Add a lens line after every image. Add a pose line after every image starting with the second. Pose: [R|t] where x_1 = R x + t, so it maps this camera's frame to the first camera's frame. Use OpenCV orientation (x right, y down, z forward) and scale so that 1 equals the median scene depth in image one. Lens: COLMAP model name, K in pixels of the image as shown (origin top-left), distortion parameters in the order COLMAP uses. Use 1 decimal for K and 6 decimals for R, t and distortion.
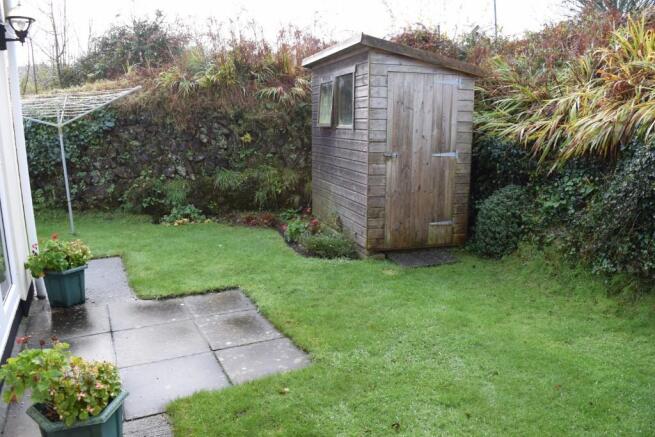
lens RADIAL K [[516.0, 0, 327.3], [0, 516.0, 218.5], [0, 0, 1]] dist [0.000375, -0.000175]
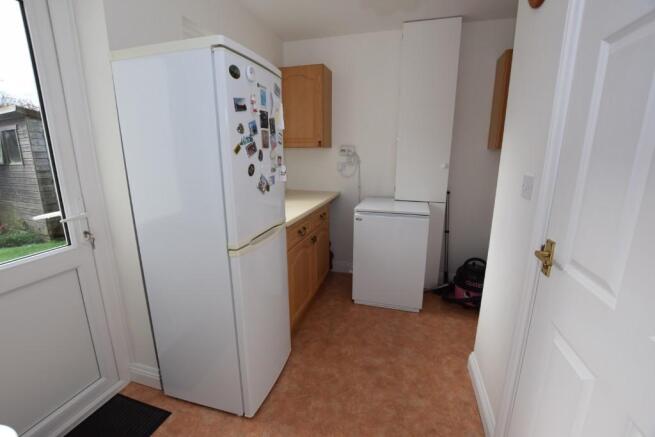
lens RADIAL K [[292.1, 0, 329.2], [0, 292.1, 215.8], [0, 0, 1]] dist [-0.008627, 0.000784]
pose [[0.691146, -0.165220, 0.703576, 0.049804], [0.156490, 0.984635, 0.077495, 0.061136], [-0.705569, 0.056542, 0.706381, -0.297077]]
